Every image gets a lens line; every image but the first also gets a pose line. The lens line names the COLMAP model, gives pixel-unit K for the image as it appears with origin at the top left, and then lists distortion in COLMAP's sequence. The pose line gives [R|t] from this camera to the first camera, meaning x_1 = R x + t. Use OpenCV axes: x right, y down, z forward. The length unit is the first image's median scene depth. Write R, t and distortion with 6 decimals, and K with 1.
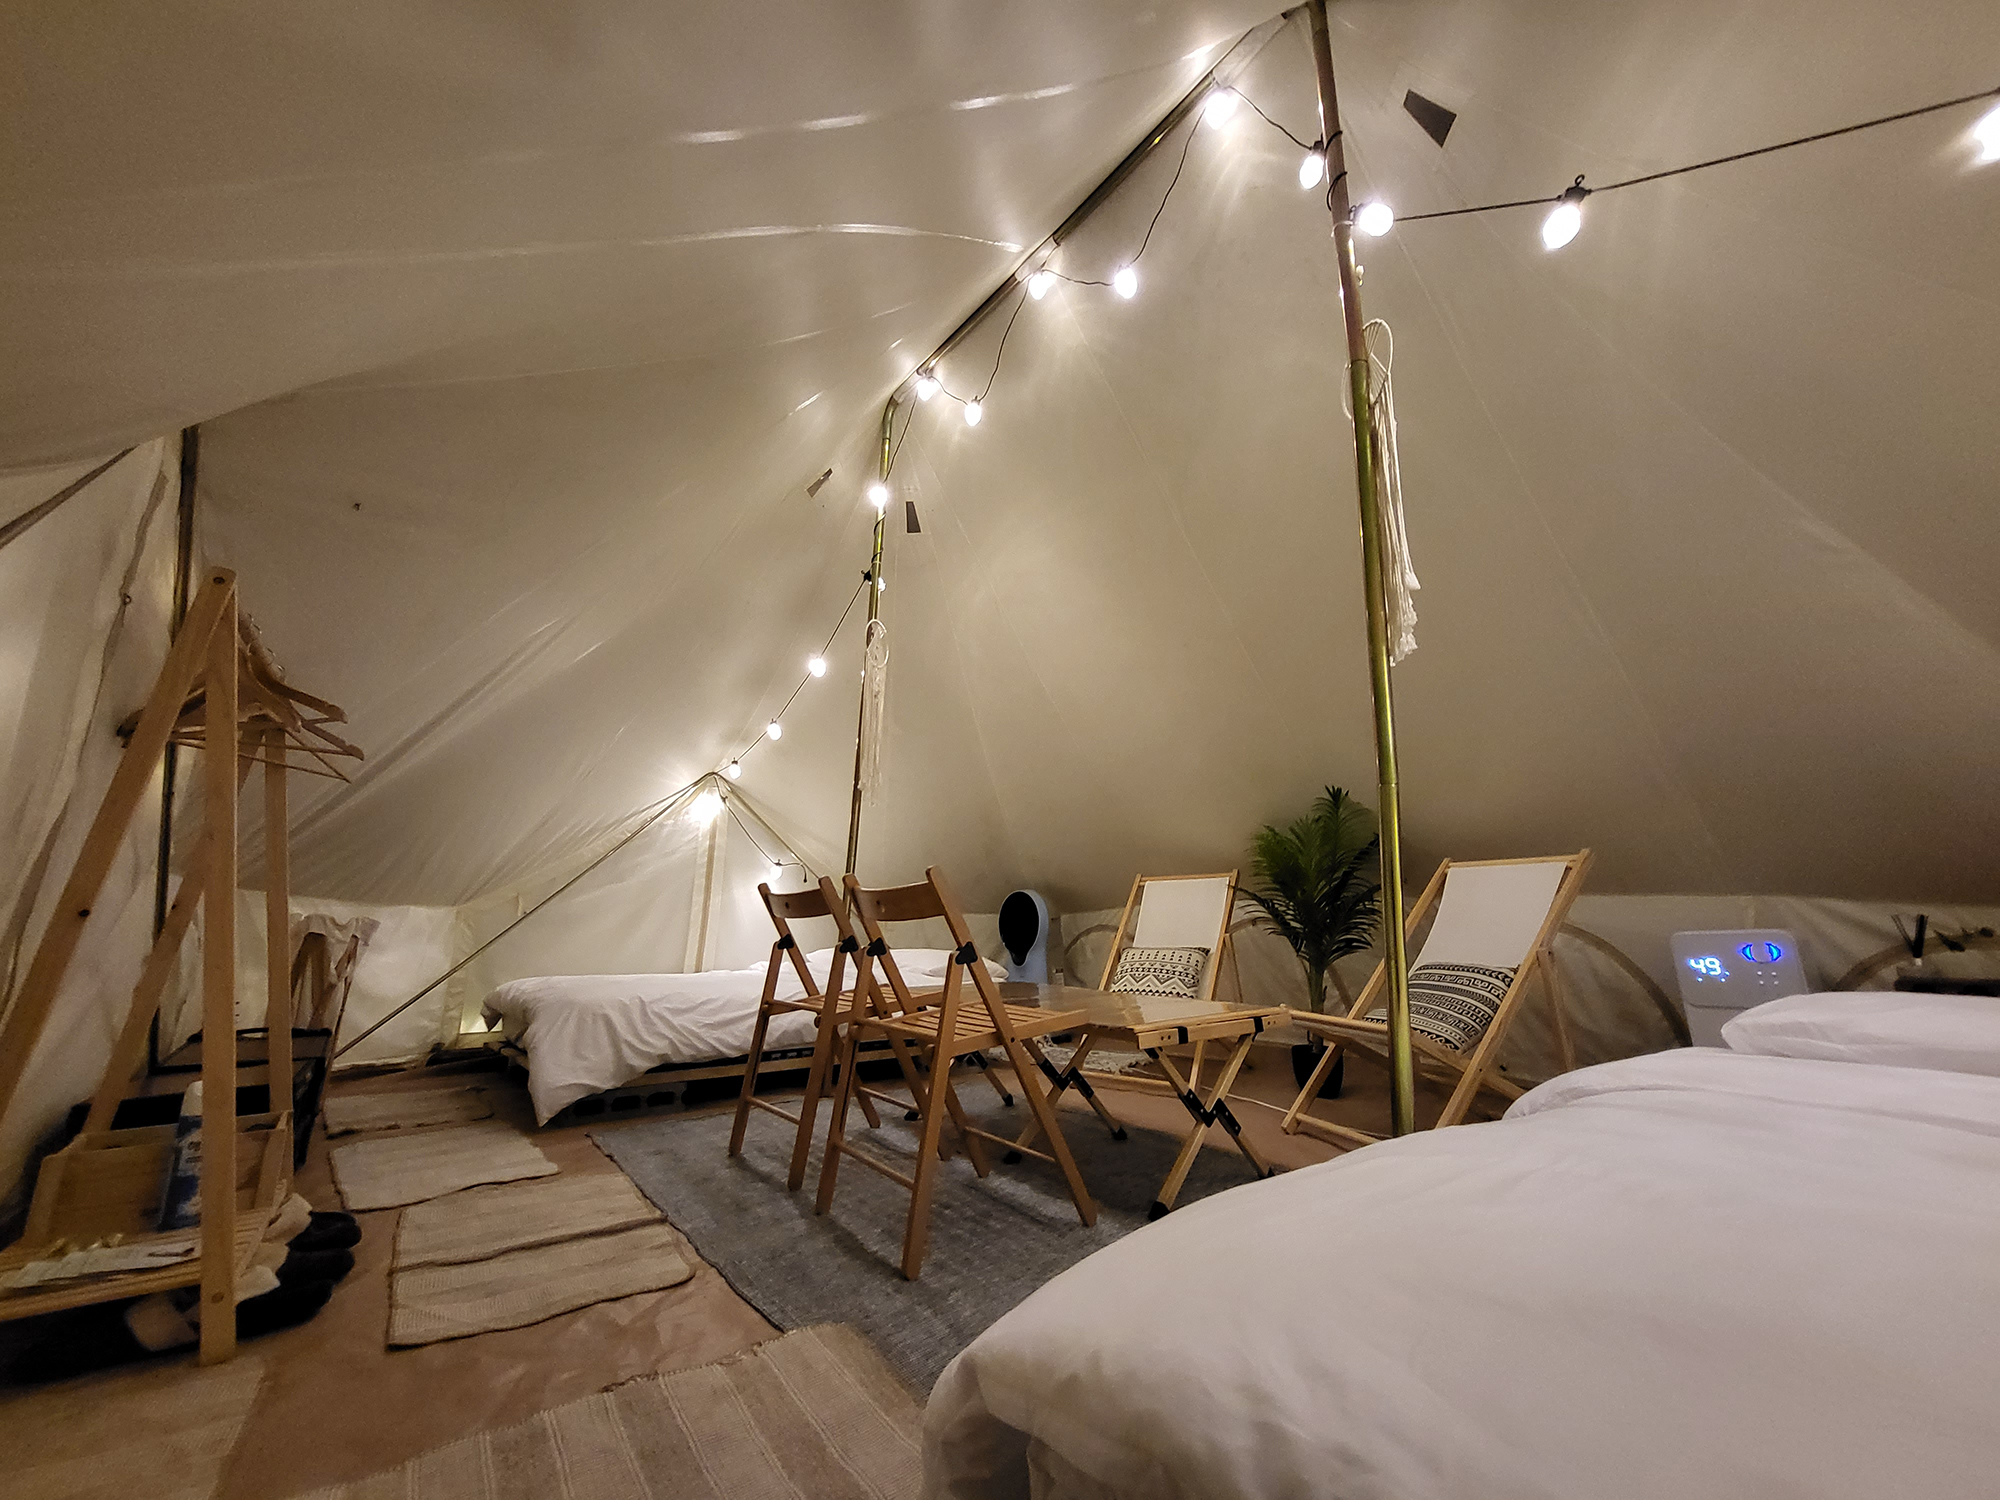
lens RADIAL K [[790.2, 0, 991.6], [0, 790.2, 752.2], [0, 0, 1]] dist [-0.000328, -0.000353]
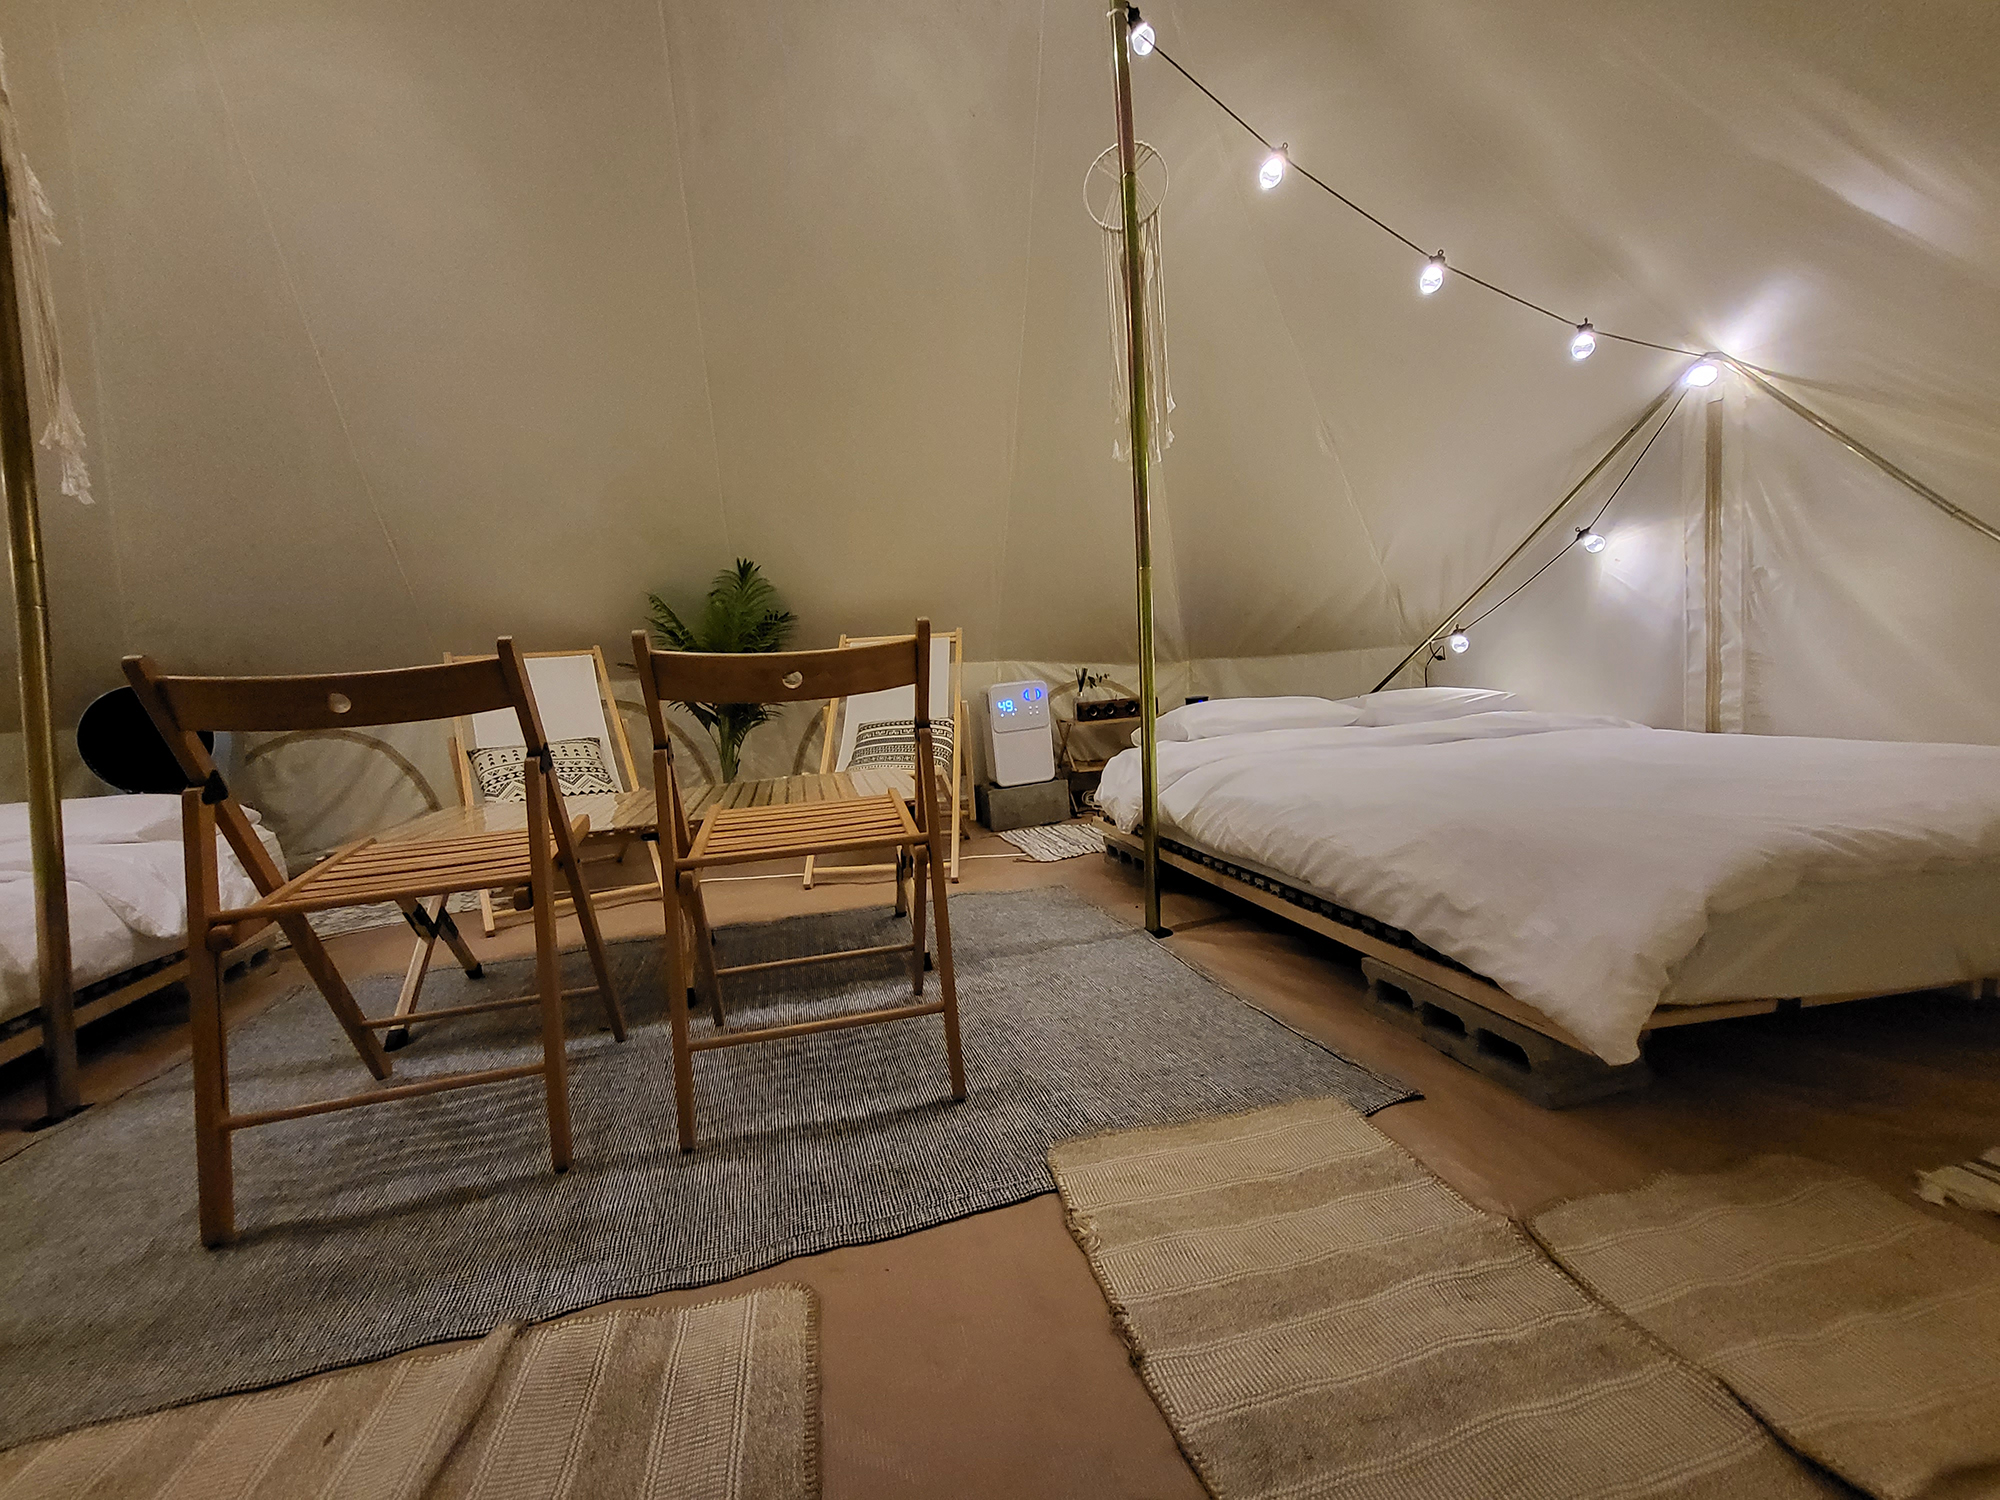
lens RADIAL K [[790.2, 0, 991.6], [0, 790.2, 752.2], [0, 0, 1]] dist [-0.000328, -0.000353]
pose [[0.374079, -0.117245, 0.919956, -0.538802], [-0.128092, 0.975937, 0.176465, 0.090253], [-0.918508, -0.183851, 0.350060, 0.472725]]
